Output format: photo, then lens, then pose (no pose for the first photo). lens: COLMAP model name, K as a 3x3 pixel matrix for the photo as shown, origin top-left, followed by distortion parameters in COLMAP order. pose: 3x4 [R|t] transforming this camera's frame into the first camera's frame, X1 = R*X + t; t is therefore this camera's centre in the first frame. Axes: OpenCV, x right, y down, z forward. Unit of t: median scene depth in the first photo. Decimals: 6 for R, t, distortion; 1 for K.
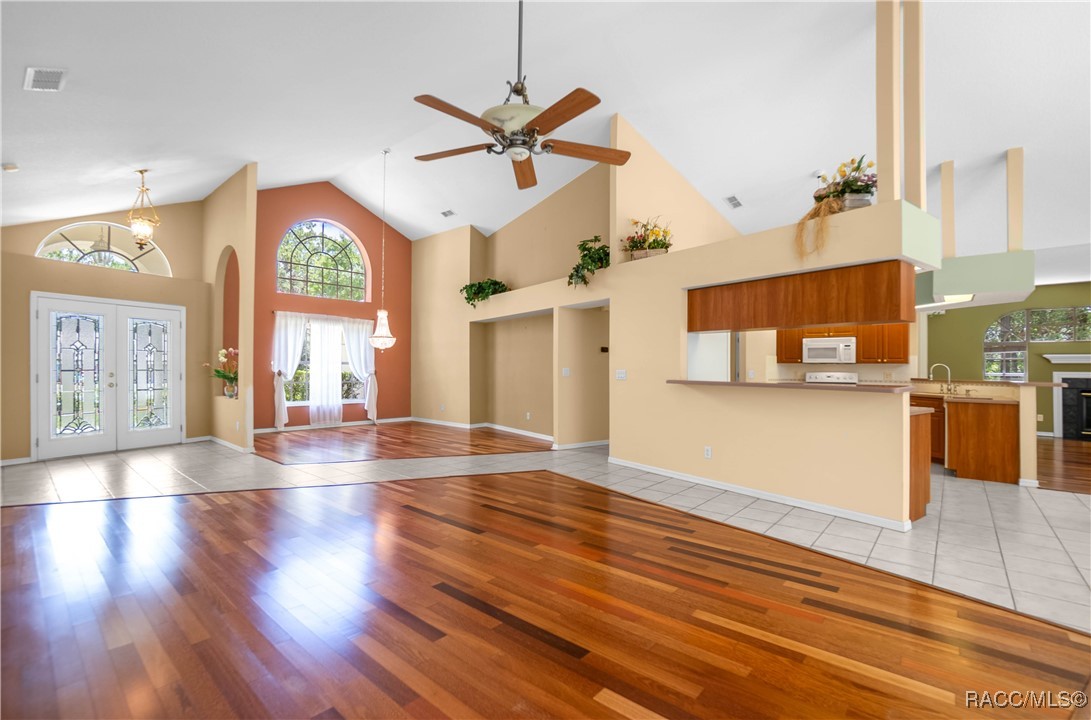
lens RADIAL K [[490.6, 0, 543.6], [0, 490.6, 360.6], [0, 0, 1]] dist [-0.059326, 0.025573]
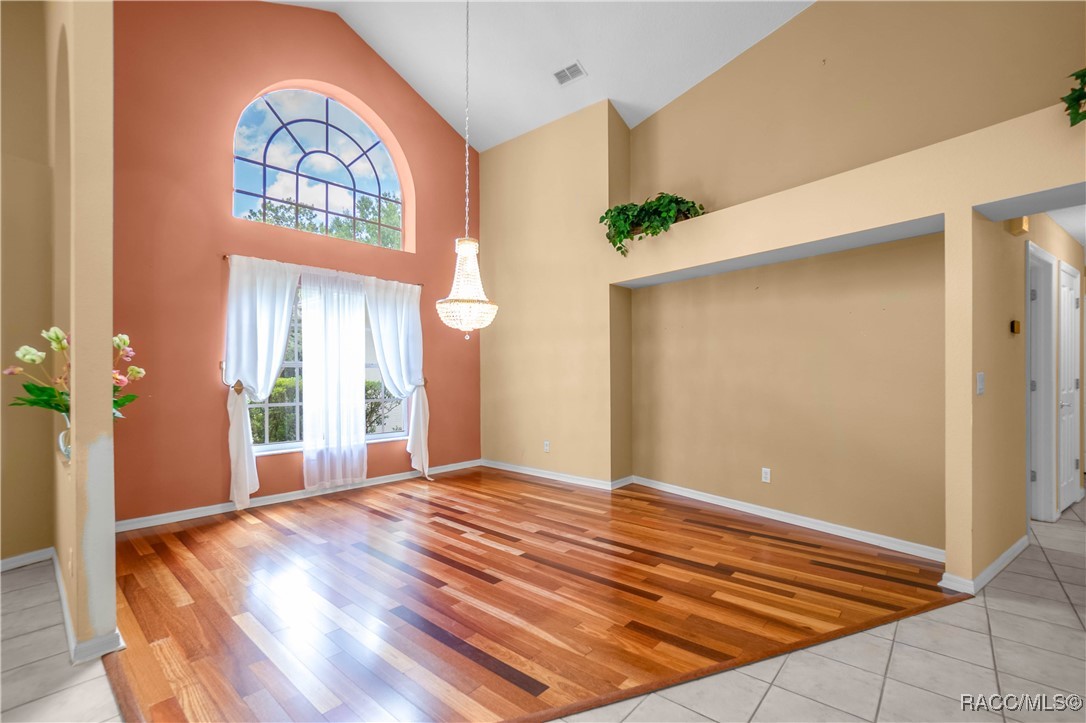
lens RADIAL K [[488.9, 0, 539.1], [0, 488.9, 369.6], [0, 0, 1]] dist [-0.061526, 0.019518]
pose [[0.999910, -0.007970, -0.010809, -0.233813], [0.008097, 0.999897, 0.011818, 0.005405], [0.010714, -0.011905, 0.999872, 0.507629]]
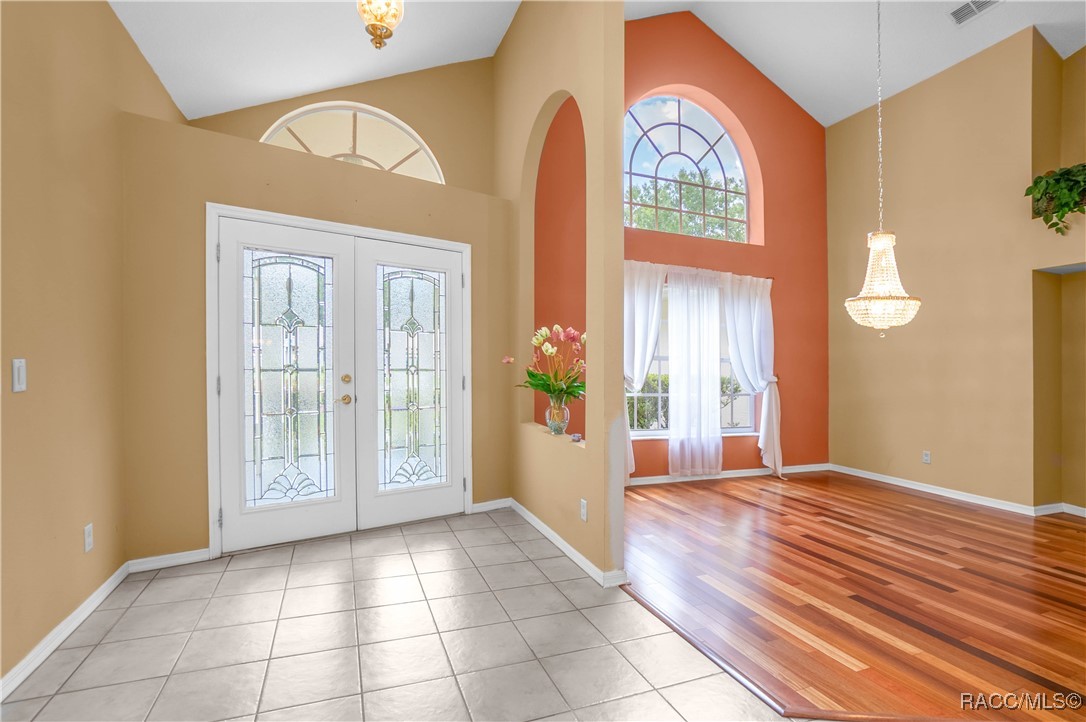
lens RADIAL K [[519.9, 0, 562.9], [0, 519.9, 372.6], [0, 0, 1]] dist [-0.019237, 0.001140]
pose [[0.895048, 0.024009, -0.445322, -0.331890], [-0.010913, 0.999430, 0.031949, 0.002699], [0.445836, -0.023736, 0.894800, 0.436228]]
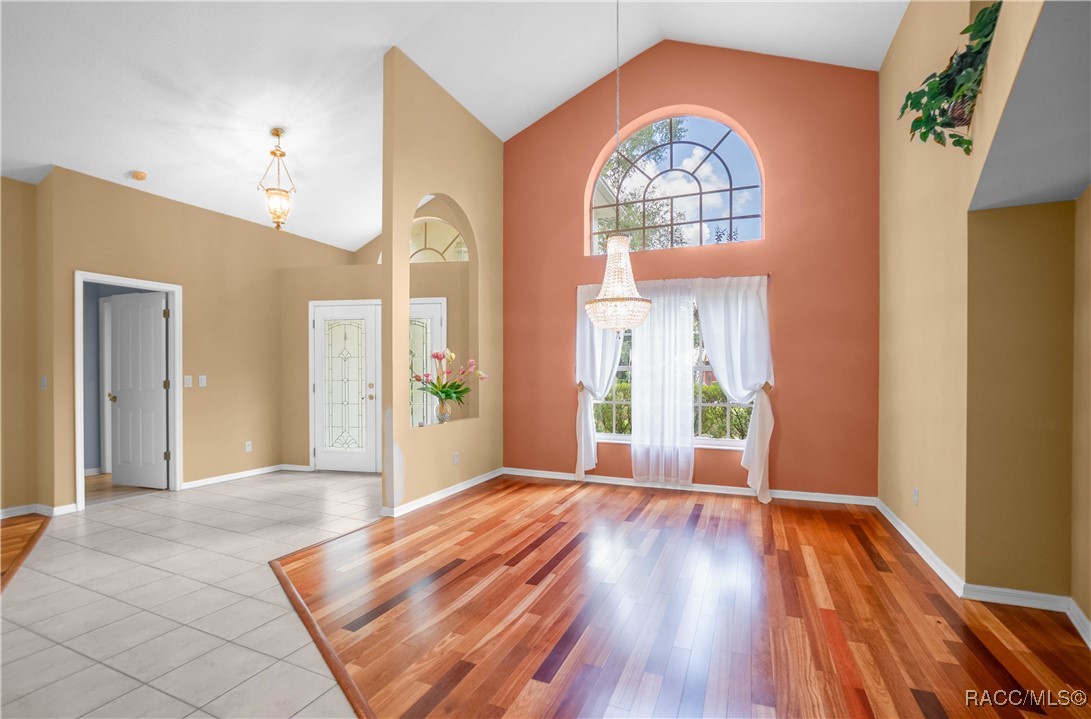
lens RADIAL K [[494.7, 0, 546.1], [0, 494.7, 368.7], [0, 0, 1]] dist [-0.043464, -0.000196]
pose [[0.299945, -0.015043, -0.953838, 0.037705], [0.013851, 0.999839, -0.011413, 0.009437], [0.953856, -0.009788, 0.300105, 0.727240]]
